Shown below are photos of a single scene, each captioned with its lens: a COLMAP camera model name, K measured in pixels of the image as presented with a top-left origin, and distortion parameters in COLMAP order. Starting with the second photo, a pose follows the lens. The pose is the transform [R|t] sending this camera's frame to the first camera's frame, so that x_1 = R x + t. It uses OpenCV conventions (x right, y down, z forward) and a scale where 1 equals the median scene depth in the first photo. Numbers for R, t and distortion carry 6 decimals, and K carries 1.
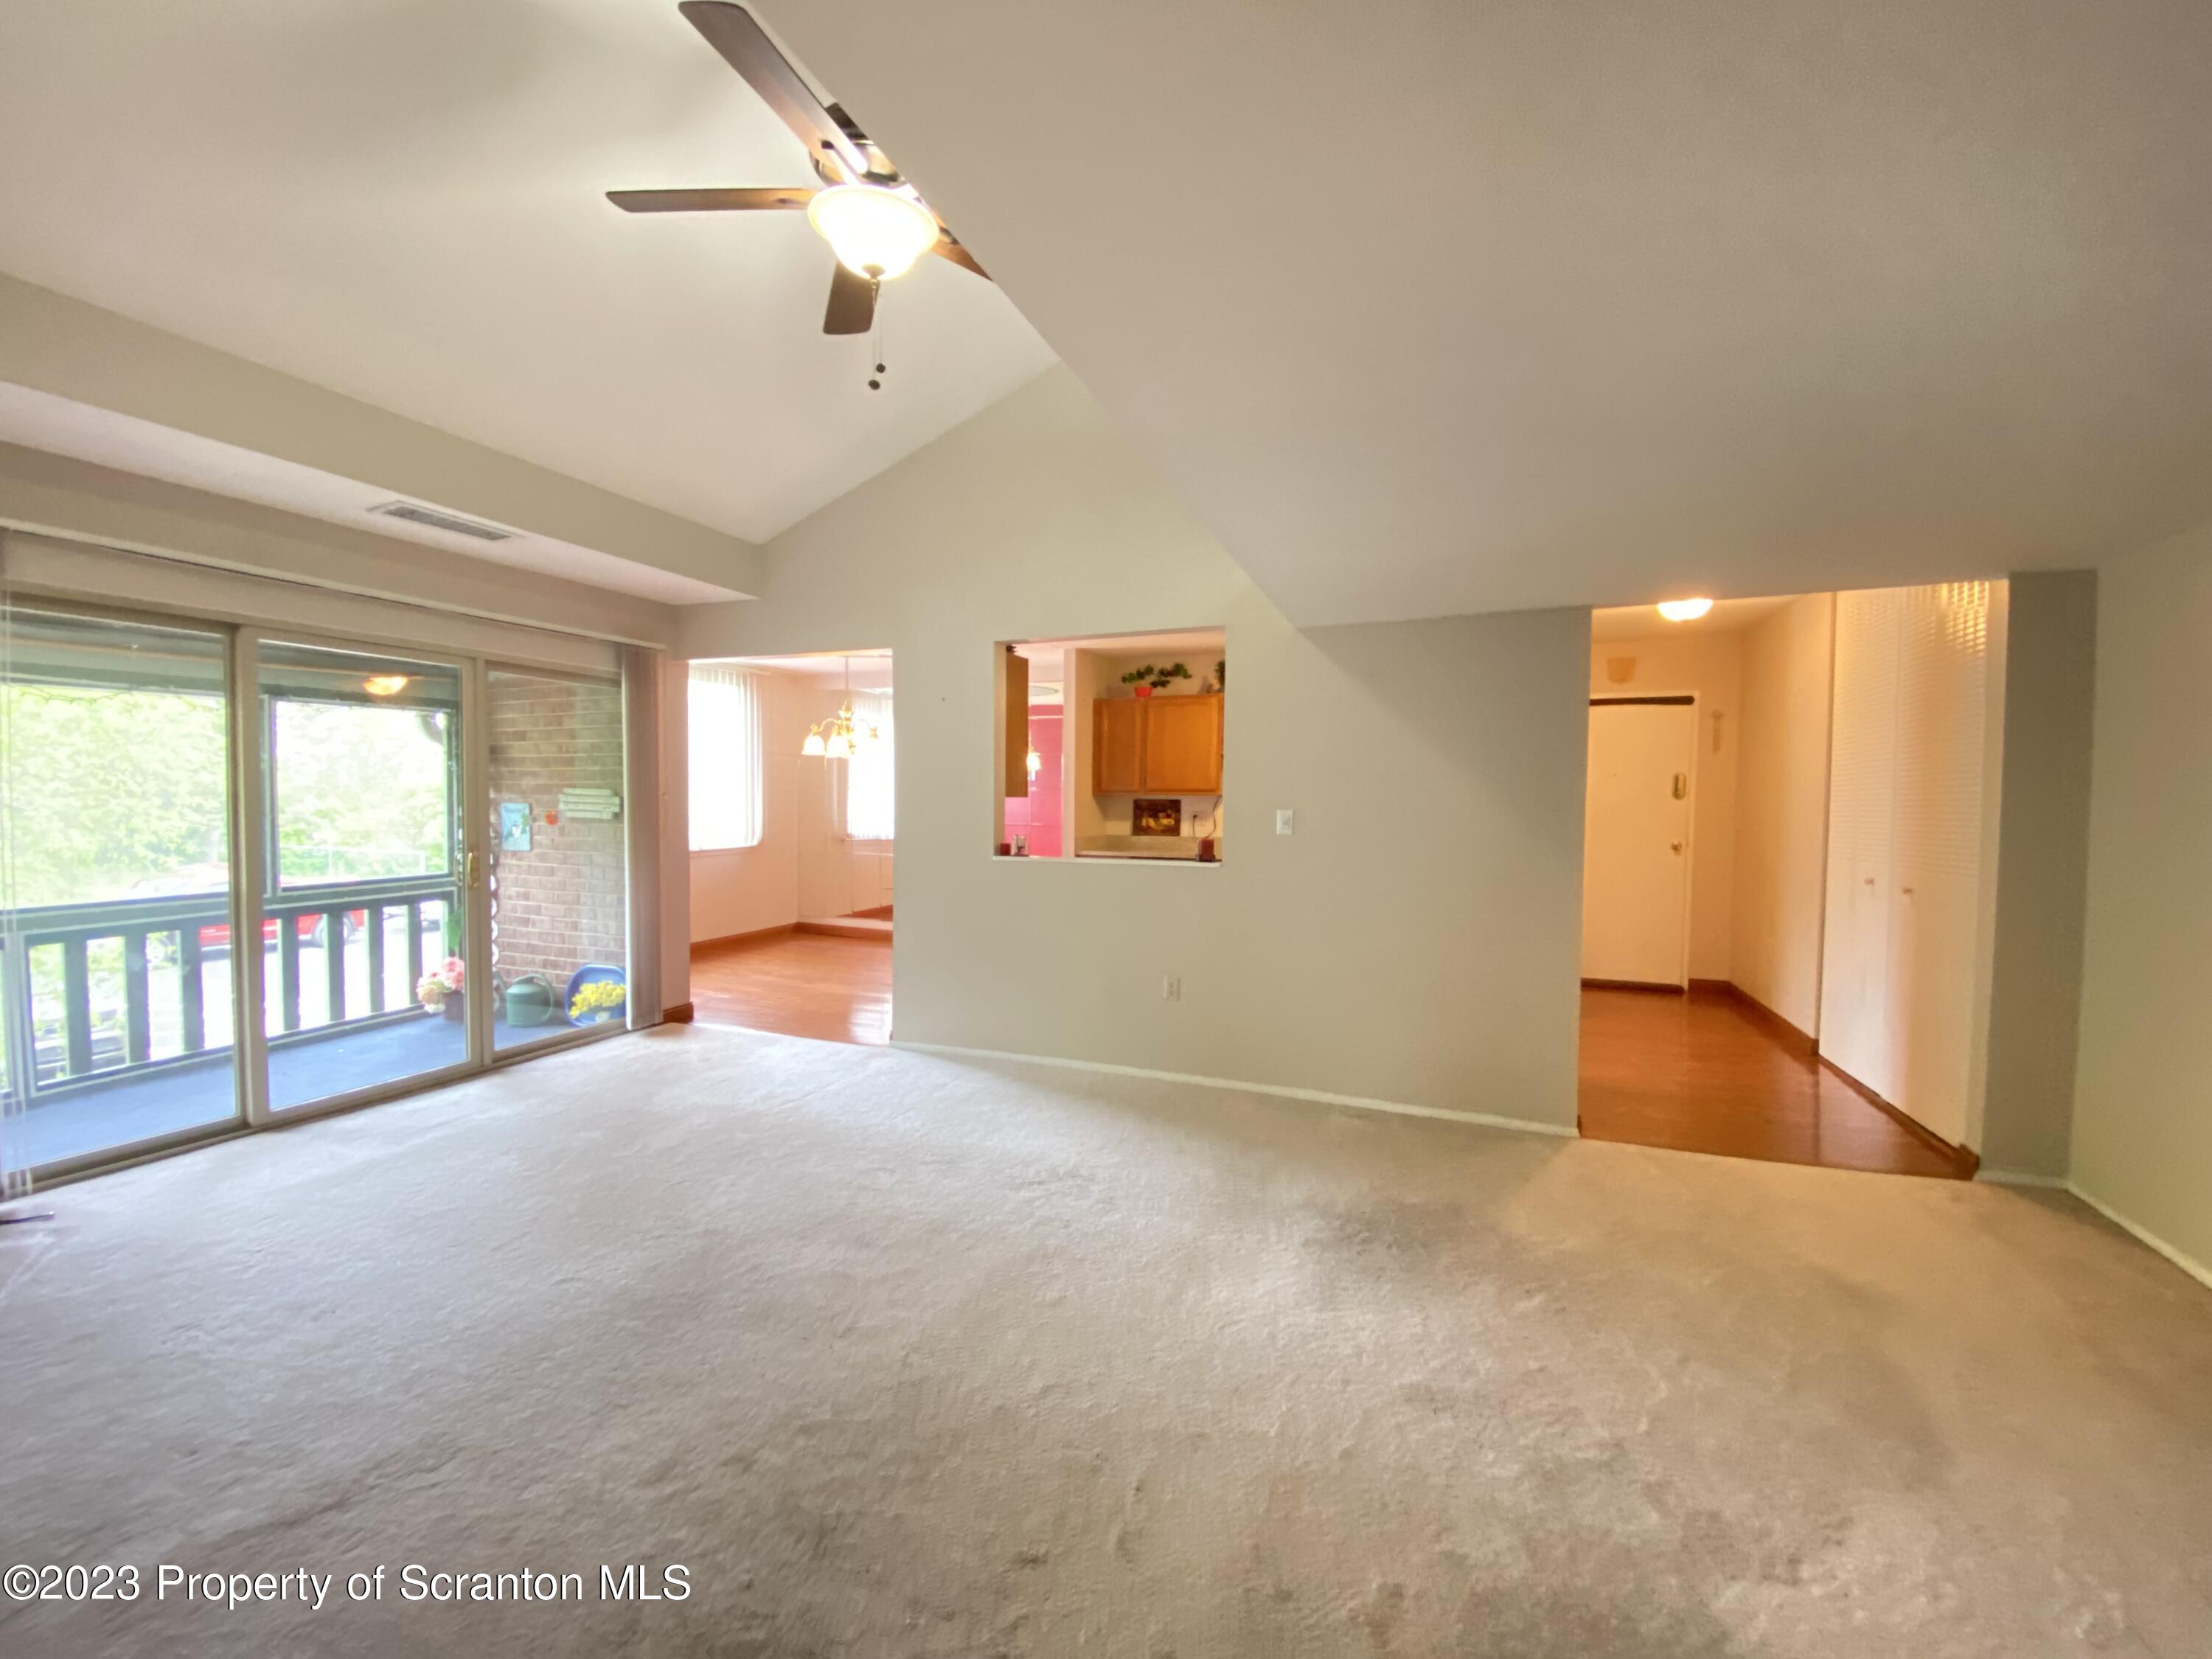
lens RADIAL K [[904.0, 0, 1106.0], [0, 904.0, 829.5], [0, 0, 1]] dist [0.000788, -0.012344]
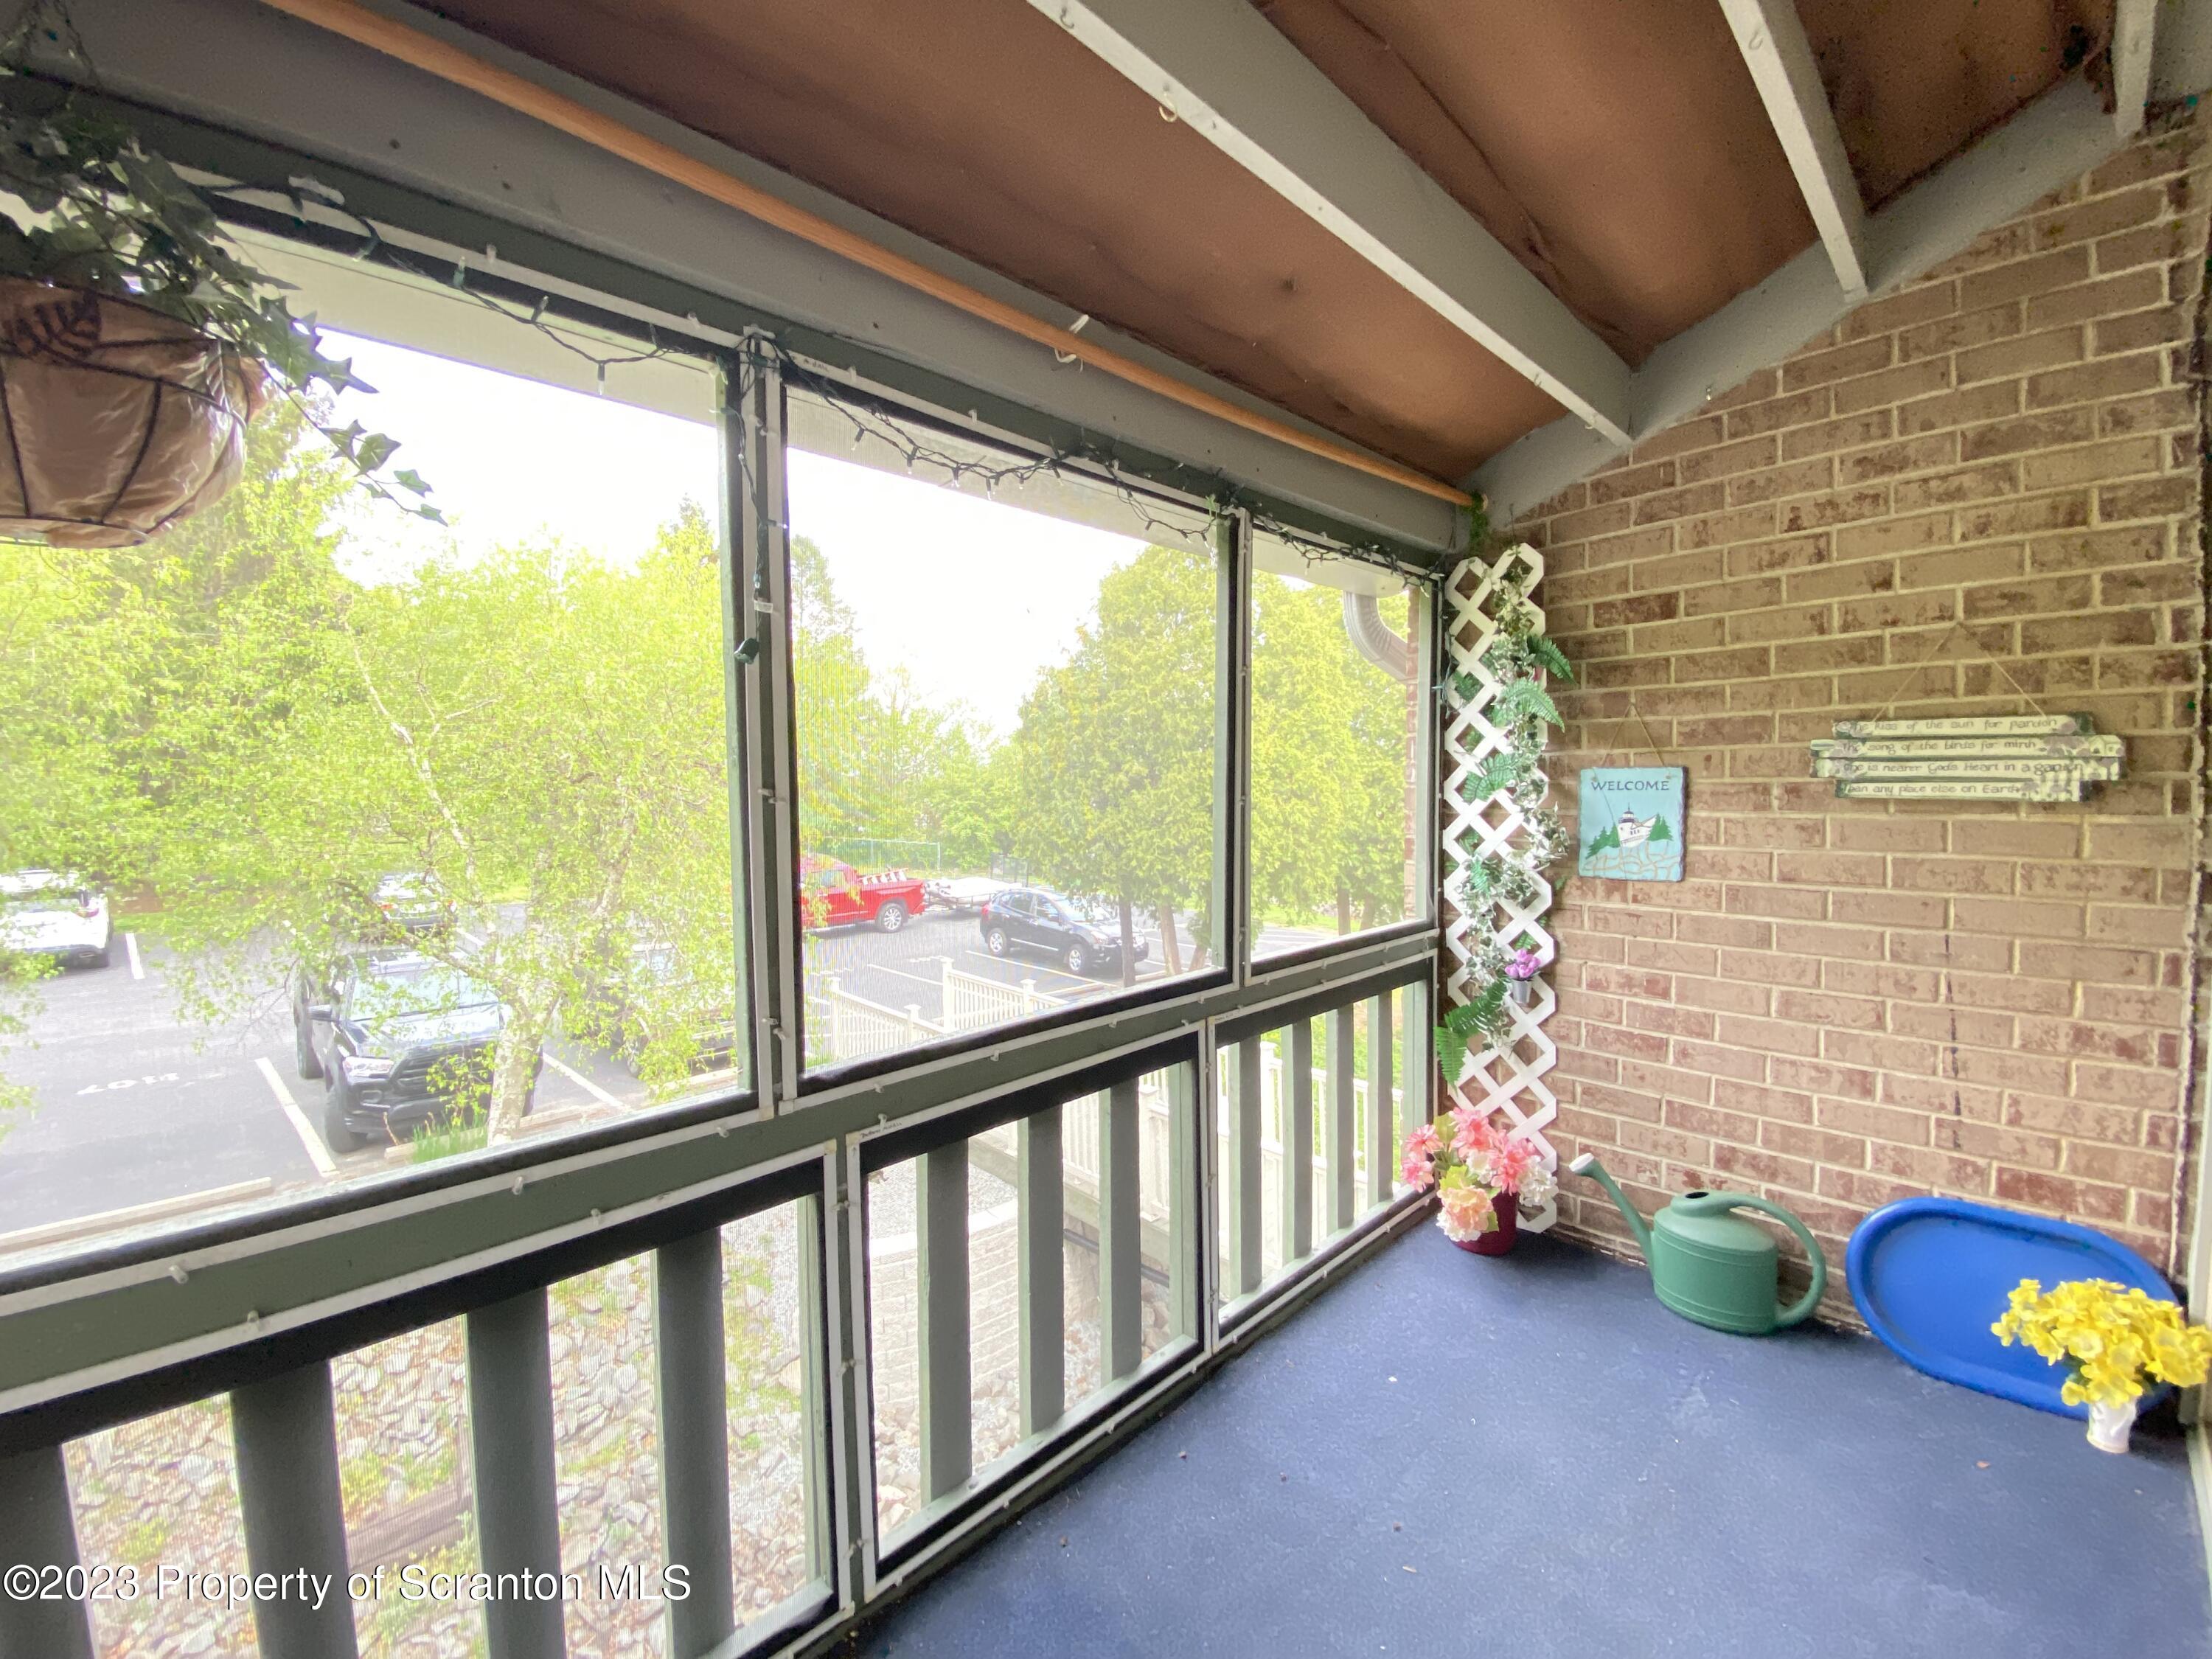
lens RADIAL K [[904.0, 0, 1106.0], [0, 904.0, 829.5], [0, 0, 1]] dist [0.000788, -0.012344]
pose [[0.907397, 0.004086, -0.420254, -0.702559], [-0.001588, 0.999979, 0.006294, -0.002363], [0.420271, -0.005044, 0.907385, 0.509155]]
